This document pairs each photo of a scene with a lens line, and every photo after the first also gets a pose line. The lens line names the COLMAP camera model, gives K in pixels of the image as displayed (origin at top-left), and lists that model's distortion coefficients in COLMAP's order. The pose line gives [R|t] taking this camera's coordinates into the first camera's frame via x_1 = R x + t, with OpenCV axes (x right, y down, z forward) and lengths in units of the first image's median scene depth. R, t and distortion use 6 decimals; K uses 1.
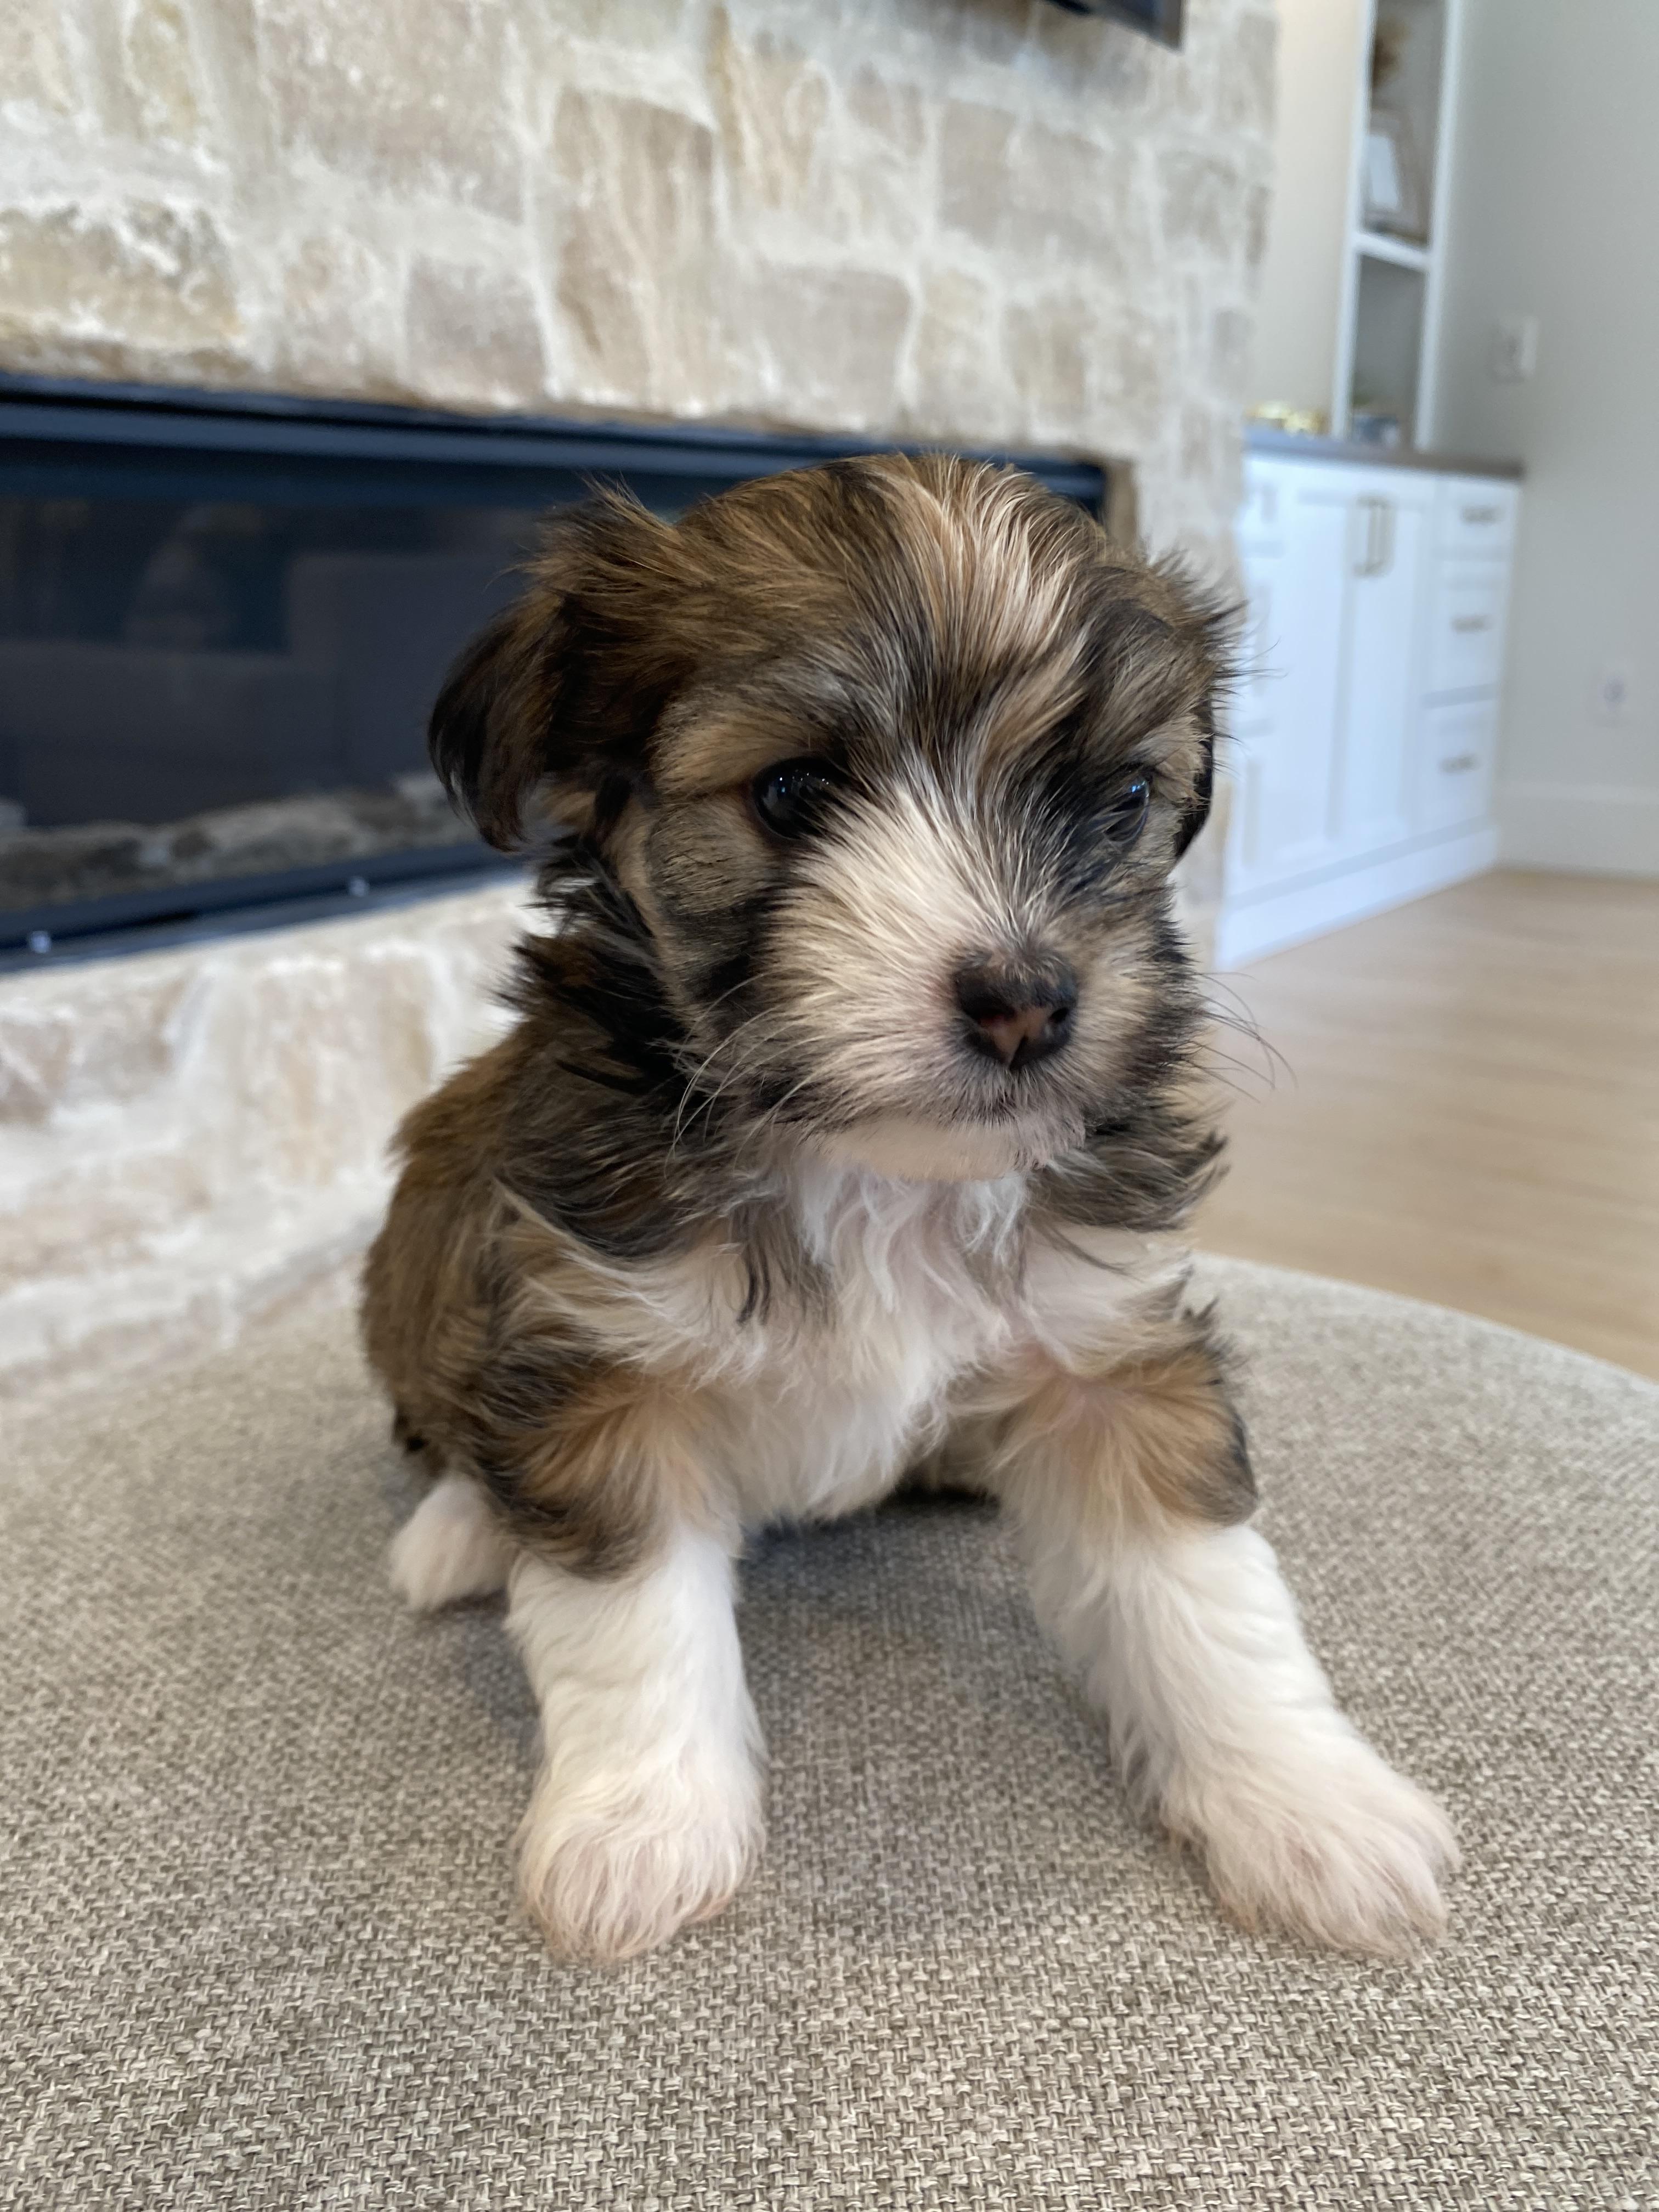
lens RADIAL K [[1697.1, 0, 825.7], [0, 1697.1, 1095.6], [0, 0, 1]] dist [0.002056, -0.005429]
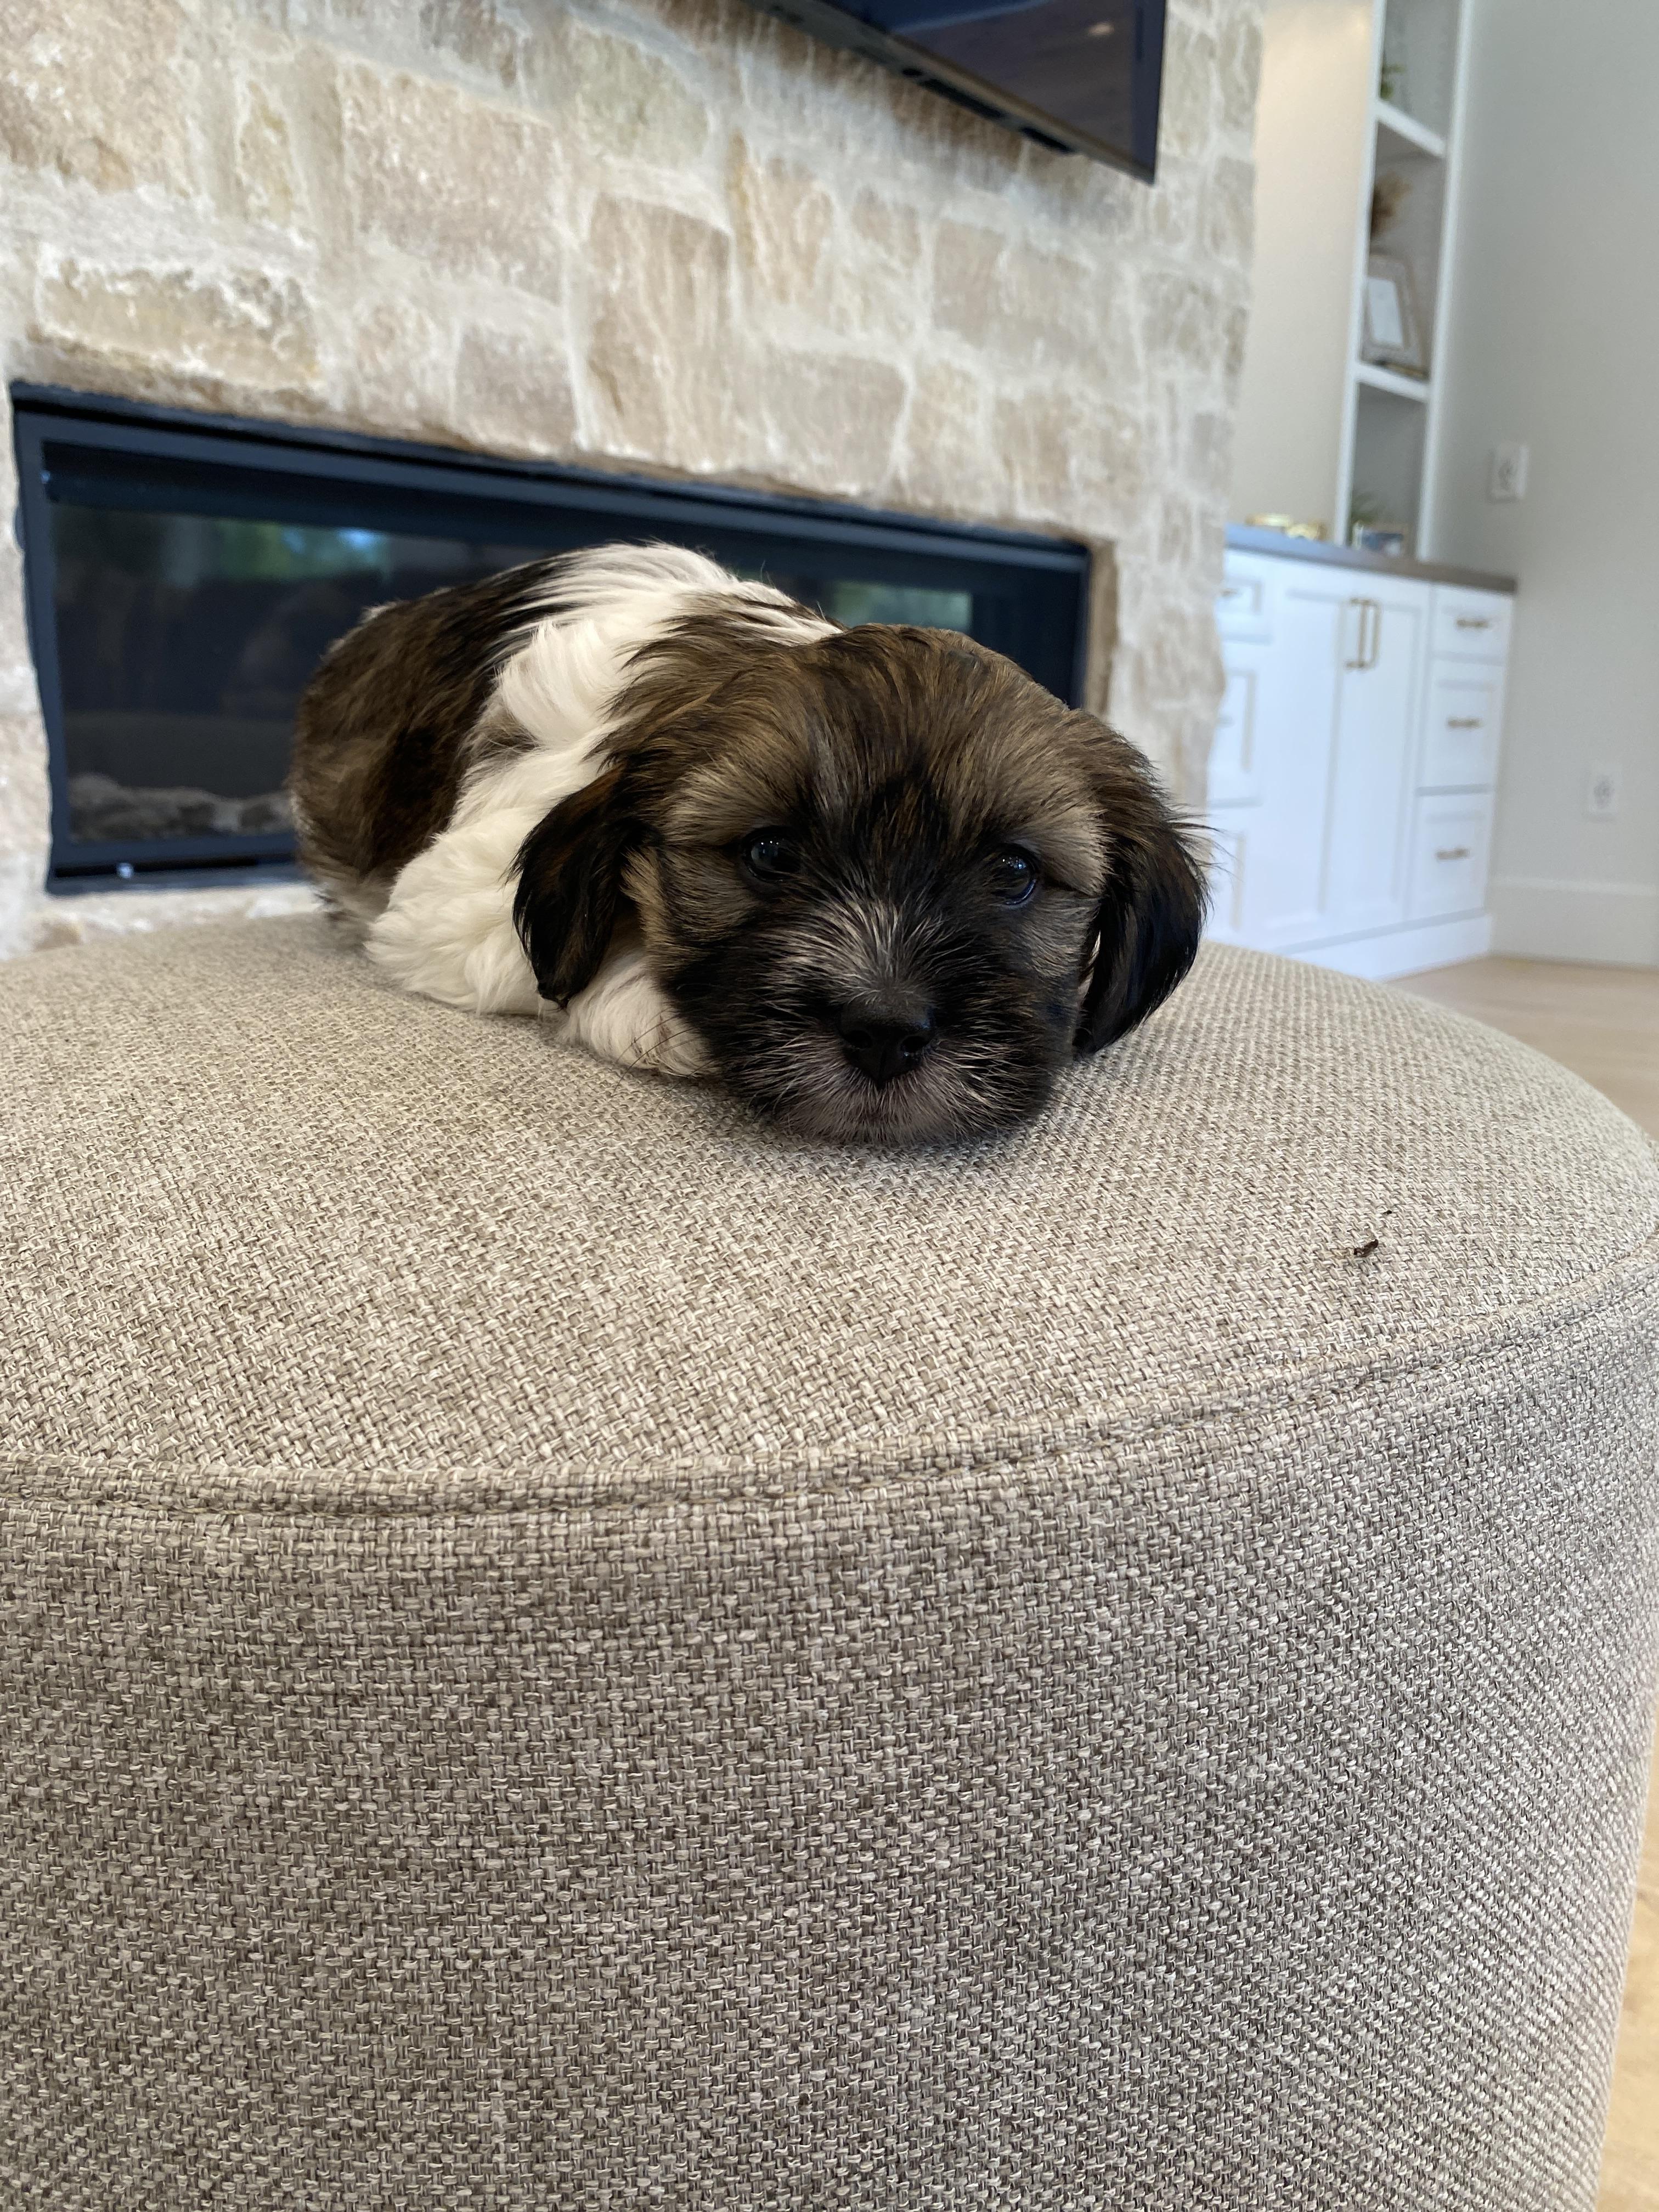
lens RADIAL K [[1697.1, 0, 833.3], [0, 1697.1, 1115.8], [0, 0, 1]] dist [0.002056, -0.005429]
pose [[0.998866, 0.031449, -0.035733, 0.061191], [-0.033796, 0.997174, -0.067097, 0.107480], [0.033522, 0.068229, 0.997106, -0.120427]]
